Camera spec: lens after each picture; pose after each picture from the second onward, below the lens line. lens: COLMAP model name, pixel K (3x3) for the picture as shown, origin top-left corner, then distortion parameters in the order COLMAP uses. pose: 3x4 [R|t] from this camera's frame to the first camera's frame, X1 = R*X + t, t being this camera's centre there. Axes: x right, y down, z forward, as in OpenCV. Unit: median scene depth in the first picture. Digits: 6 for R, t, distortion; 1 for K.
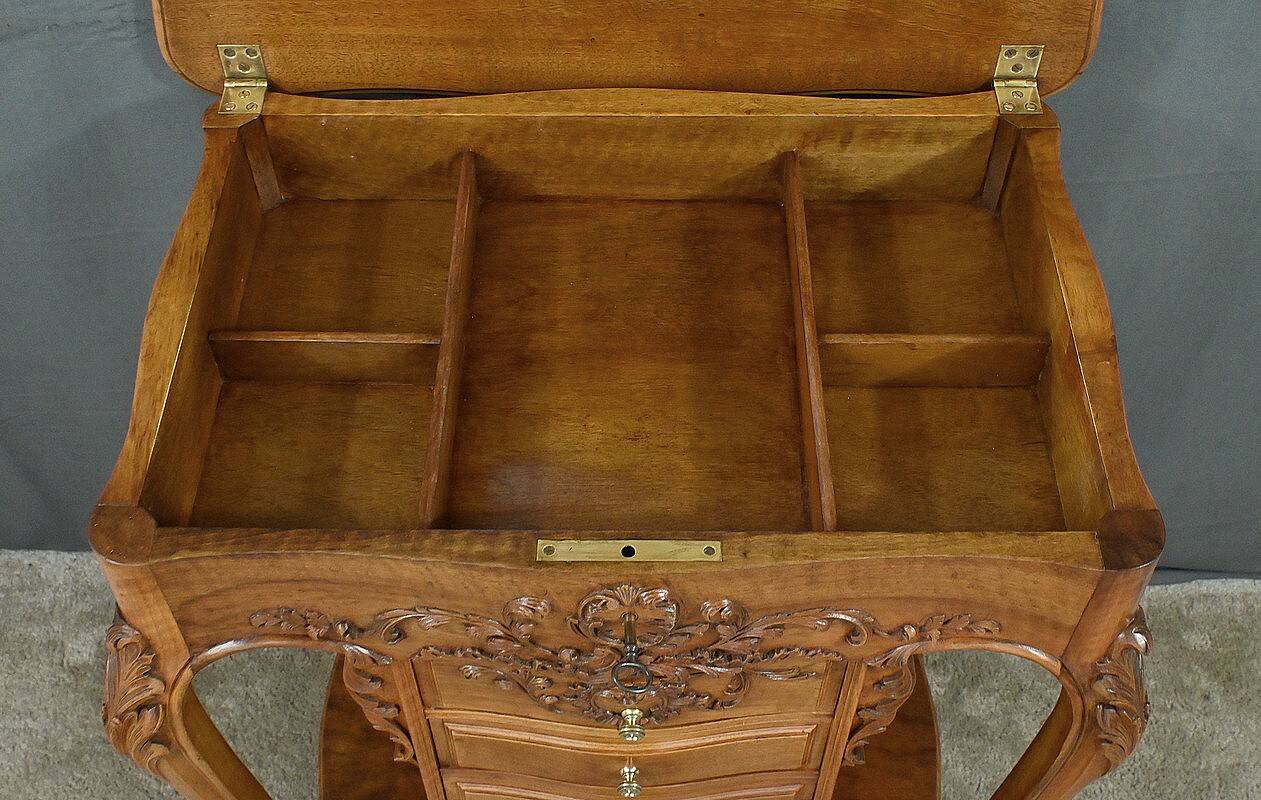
lens RADIAL K [[1438.6, 0, 634.8], [0, 1438.6, 395.4], [0, 0, 1]] dist [-0.021974, 0.000000]
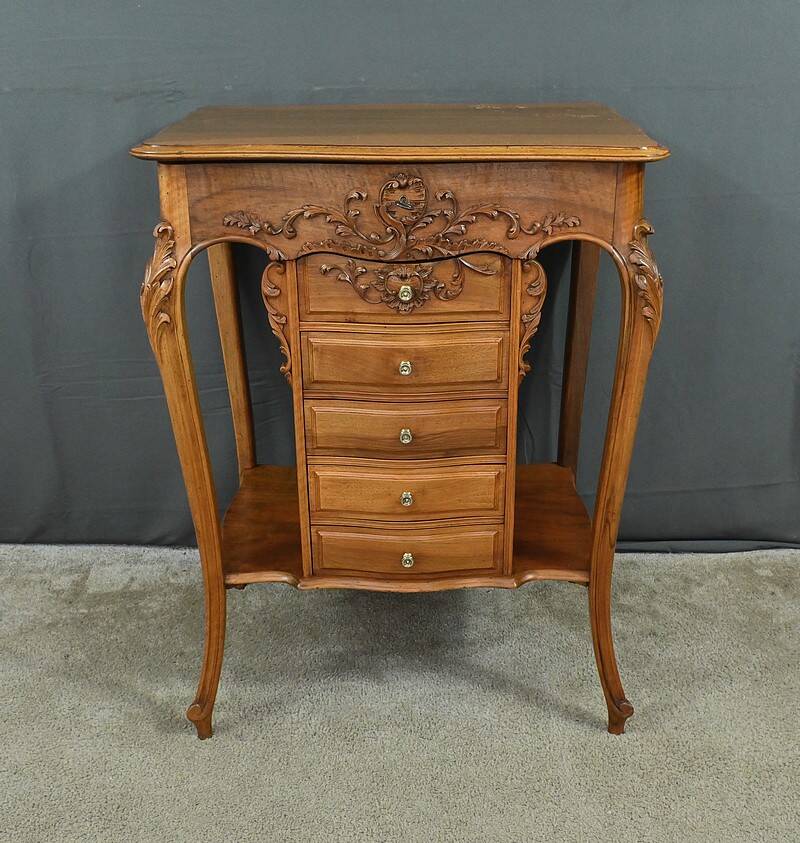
lens RADIAL K [[1053.9, 0, 413.1], [0, 1053.9, 412.6], [0, 0, 1]] dist [-0.029040, 0.000000]
pose [[0.999937, -0.010773, 0.003063, 0.002243], [0.010911, 0.875131, -0.483763, 0.975669], [0.002531, 0.483766, 0.875194, -0.182121]]
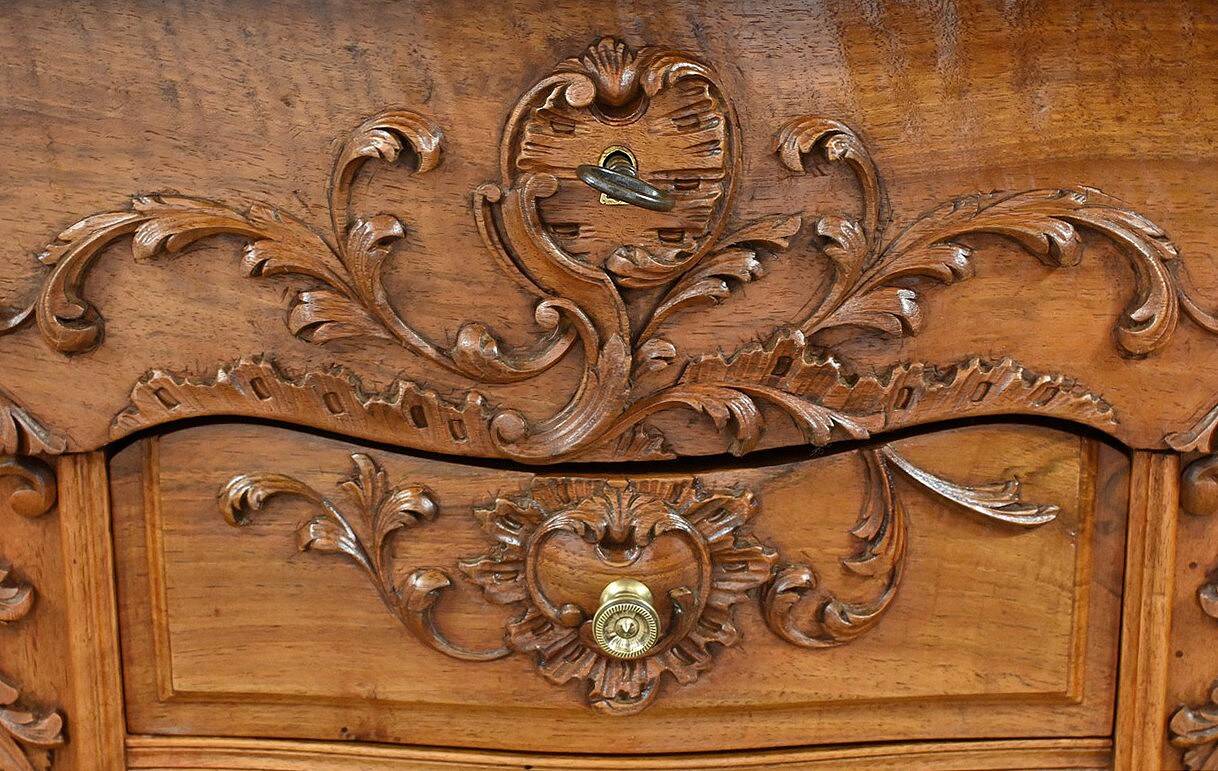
lens RADIAL K [[2131.8, 0, 633.4], [0, 2131.8, 368.9], [0, 0, 1]] dist [-0.009609, 0.000000]
pose [[0.999942, -0.006019, -0.008880, 0.005881], [-0.000664, 0.791459, -0.611222, 0.489424], [0.010707, 0.611193, 0.791409, 0.429093]]
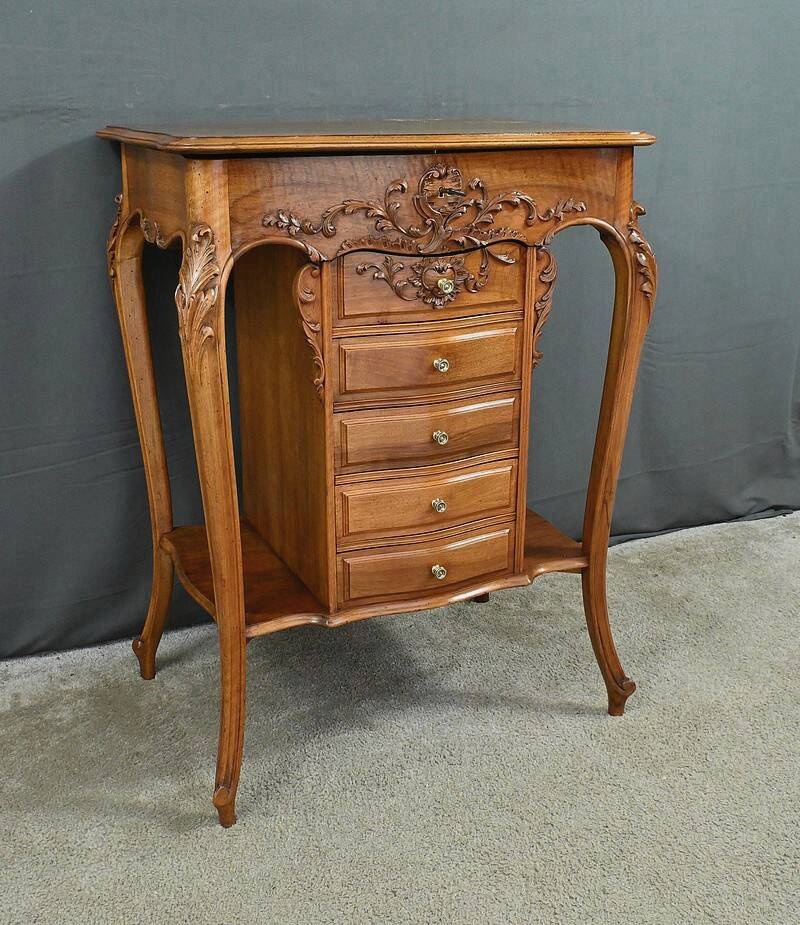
lens RADIAL K [[1112.8, 0, 387.2], [0, 1112.8, 449.0], [0, 0, 1]] dist [-0.015462, 0.000000]
pose [[0.906123, -0.137950, 0.399889, -0.643300], [0.333915, 0.813612, -0.475958, 0.998745], [-0.259696, 0.564805, 0.783296, -0.041587]]
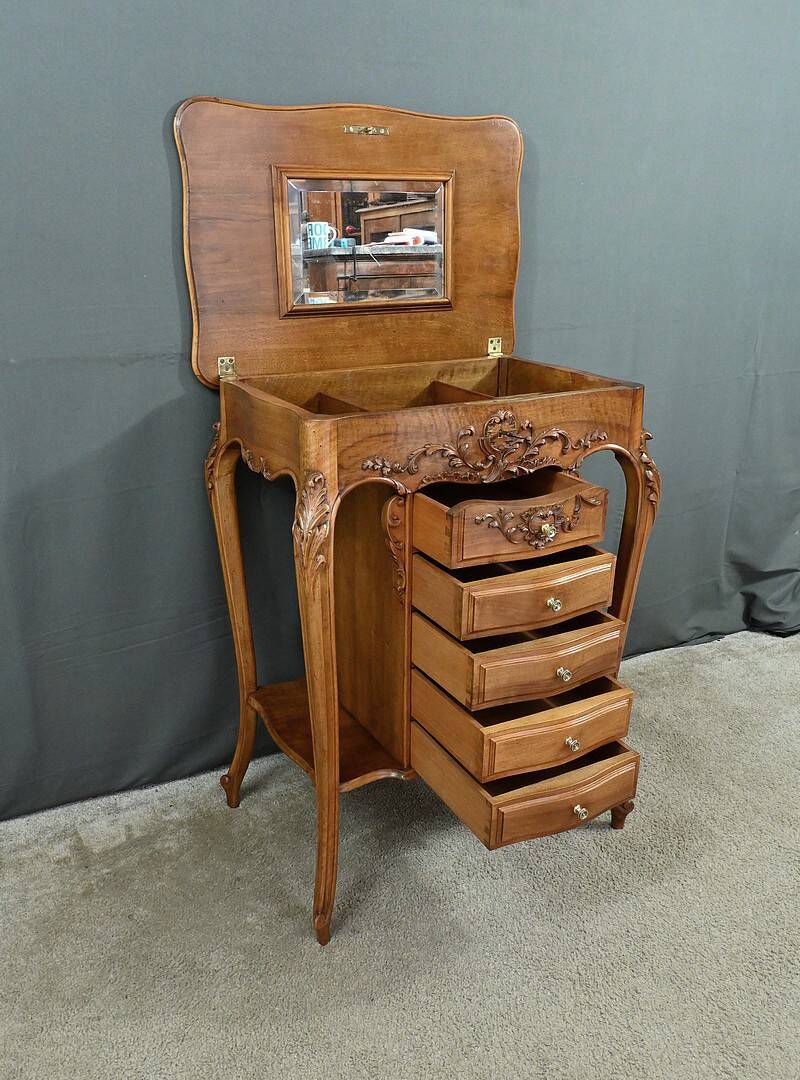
lens RADIAL K [[900.6, 0, 375.5], [0, 900.6, 551.2], [0, 0, 1]] dist [-0.007834, -0.018380]
pose [[0.882614, -0.162976, 0.440943, -0.782699], [0.371600, 0.816387, -0.442070, 0.790443], [-0.287933, 0.554032, 0.781117, -0.071865]]
